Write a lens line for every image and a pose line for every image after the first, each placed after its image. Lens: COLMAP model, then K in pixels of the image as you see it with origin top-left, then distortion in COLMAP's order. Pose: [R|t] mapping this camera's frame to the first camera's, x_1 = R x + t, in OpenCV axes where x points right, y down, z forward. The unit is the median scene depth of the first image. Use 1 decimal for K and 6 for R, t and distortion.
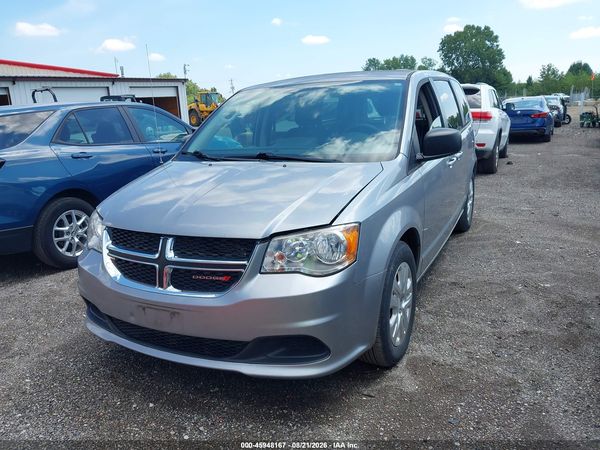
lens RADIAL K [[480.3, 0, 300.0], [0, 480.3, 225.0], [0, 0, 1]] dist [-0.005033, 0.001667]
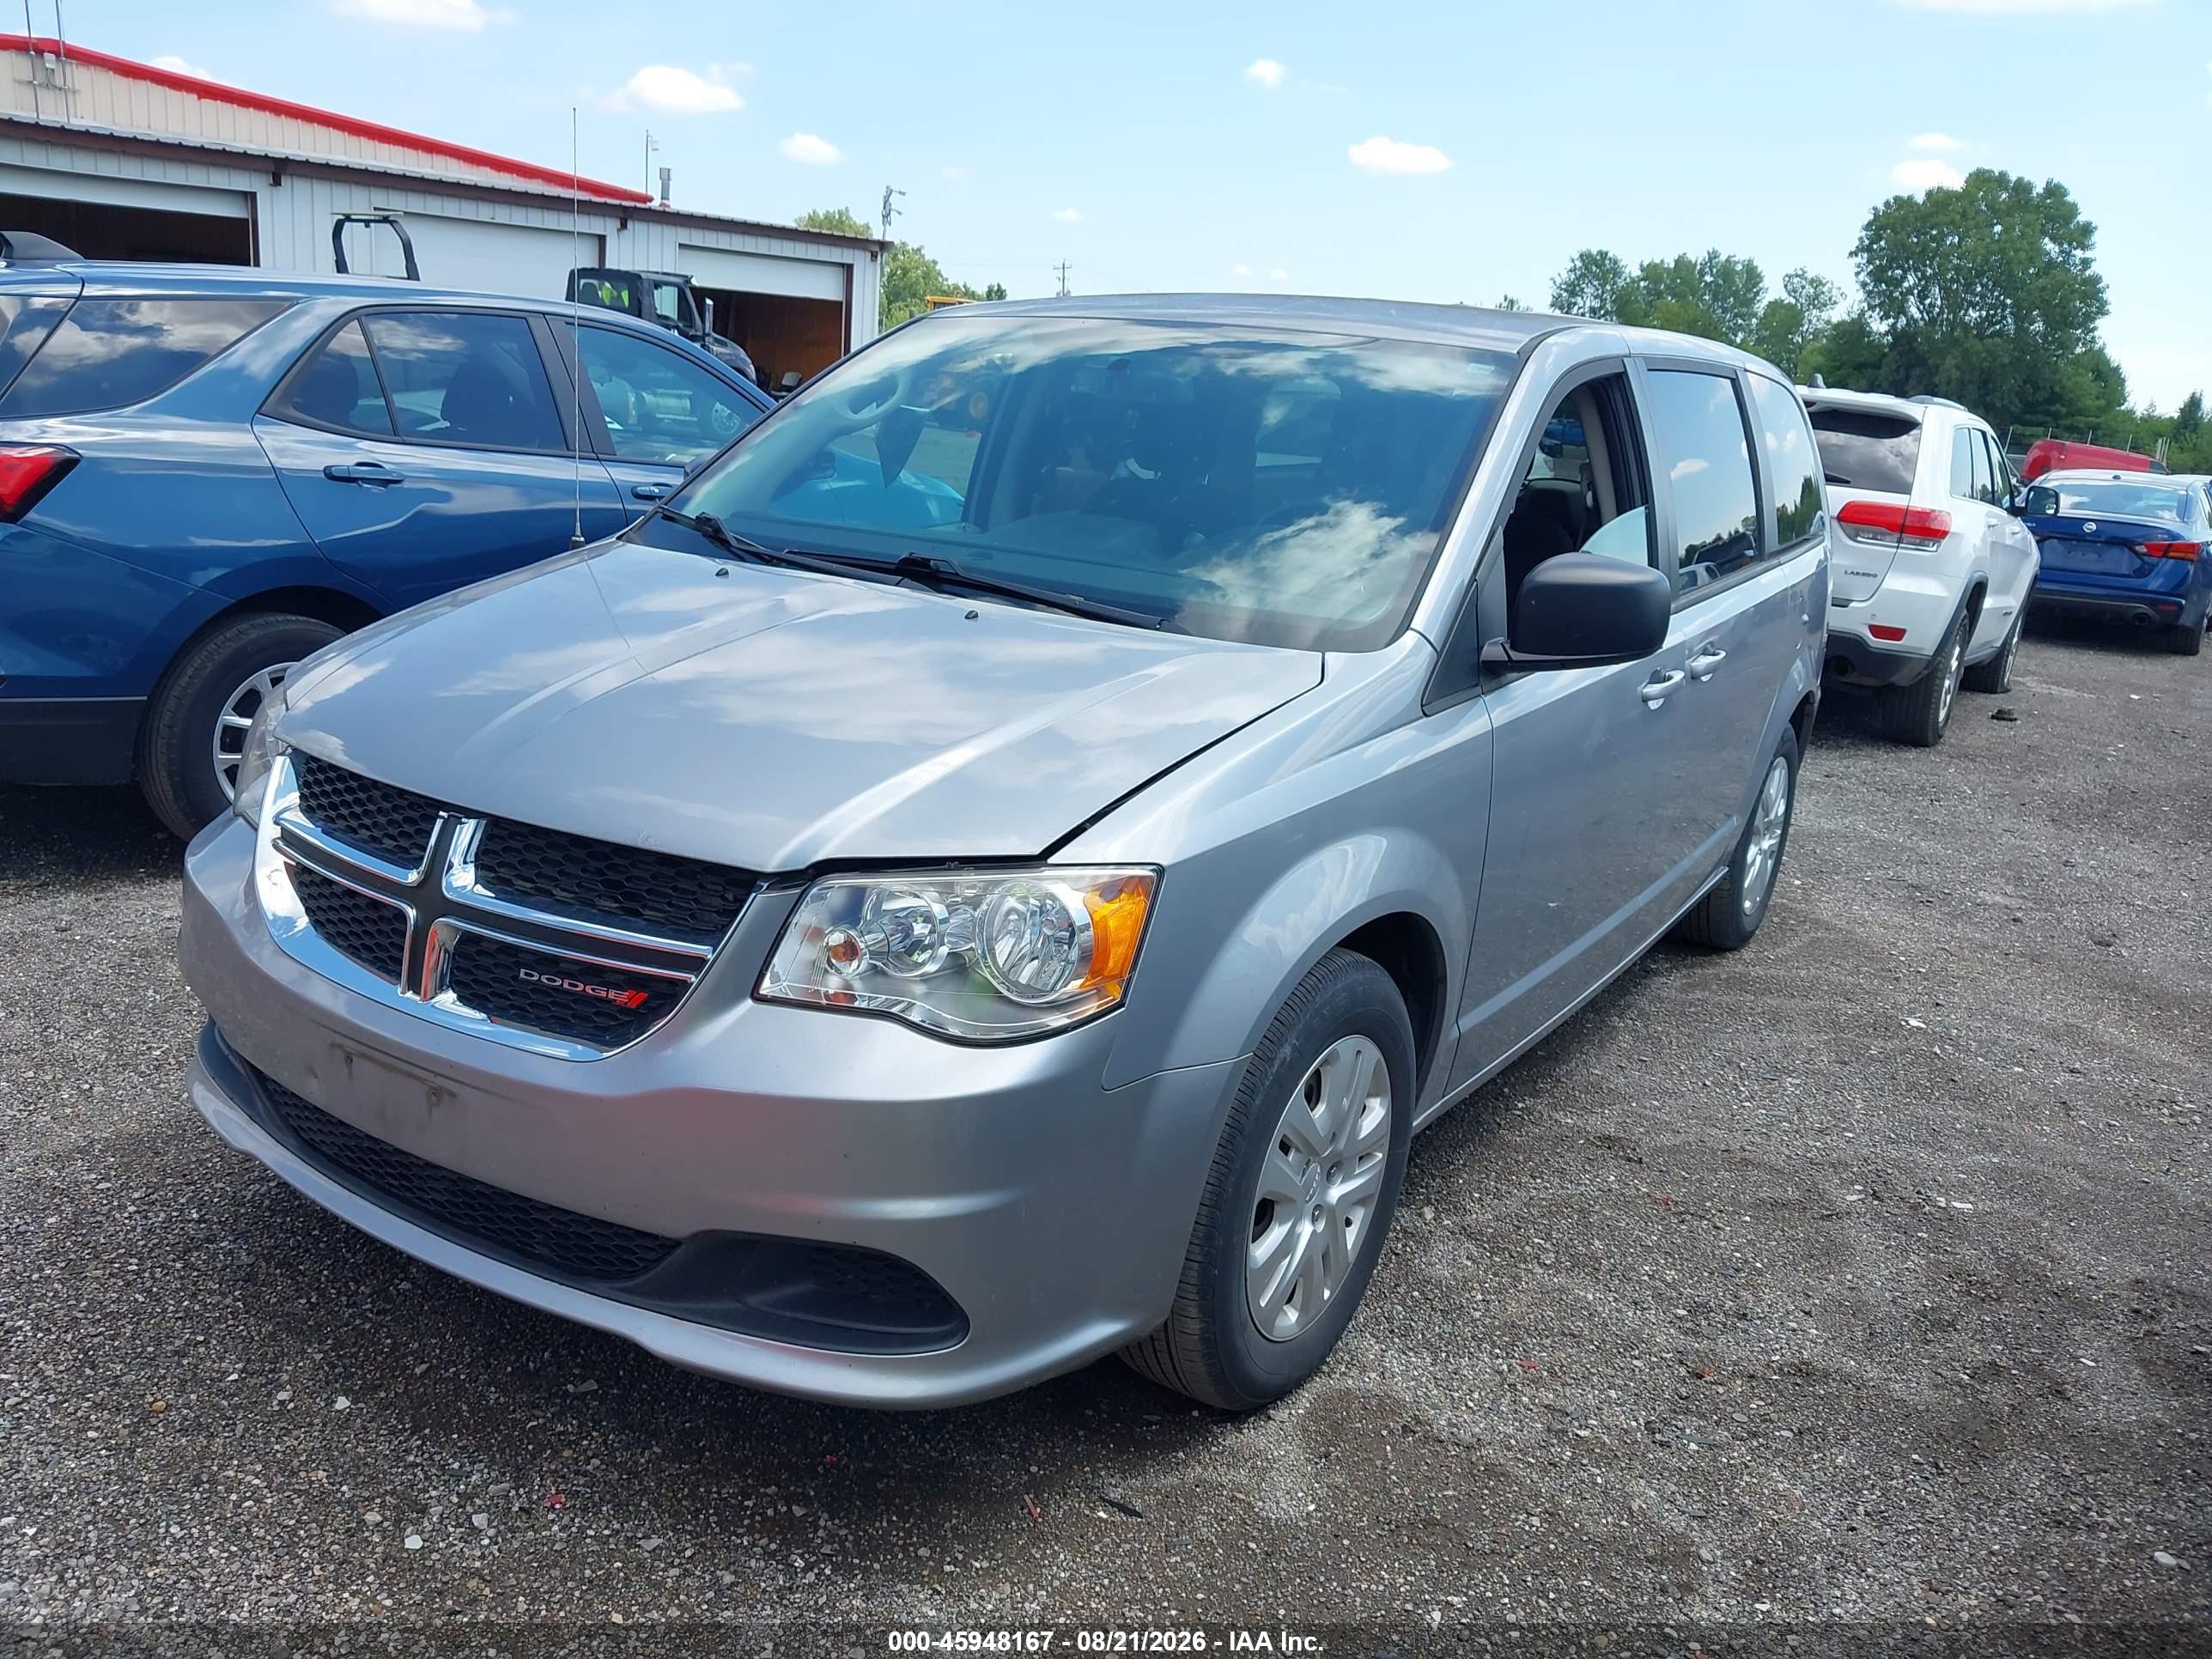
lens RADIAL K [[1765.6, 0, 1106.0], [0, 1765.6, 829.5], [0, 0, 1]] dist [0.000466, -0.004614]
pose [[0.986399, 0.147665, -0.072194, 0.131120], [-0.147212, 0.989037, 0.011590, -0.026489], [0.073114, -0.000805, 0.997323, 0.010873]]
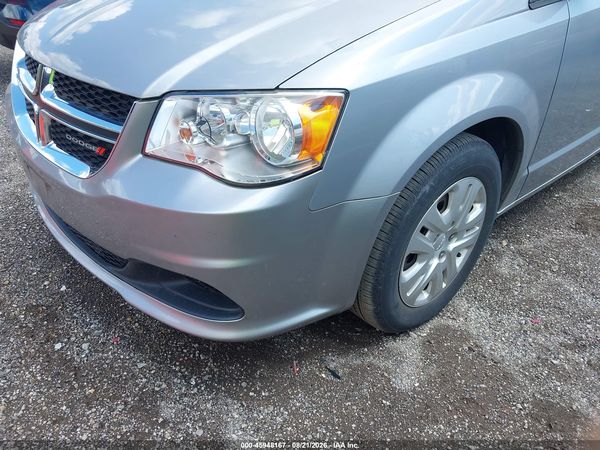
lens RADIAL K [[470.2, 0, 298.0], [0, 470.2, 236.6], [0, 0, 1]] dist [0.002621, 0.001887]
pose [[0.924323, 0.258316, -0.280889, 0.200509], [-0.146537, 0.919894, 0.363760, -0.028373], [0.352354, -0.295072, 0.888133, 0.420757]]
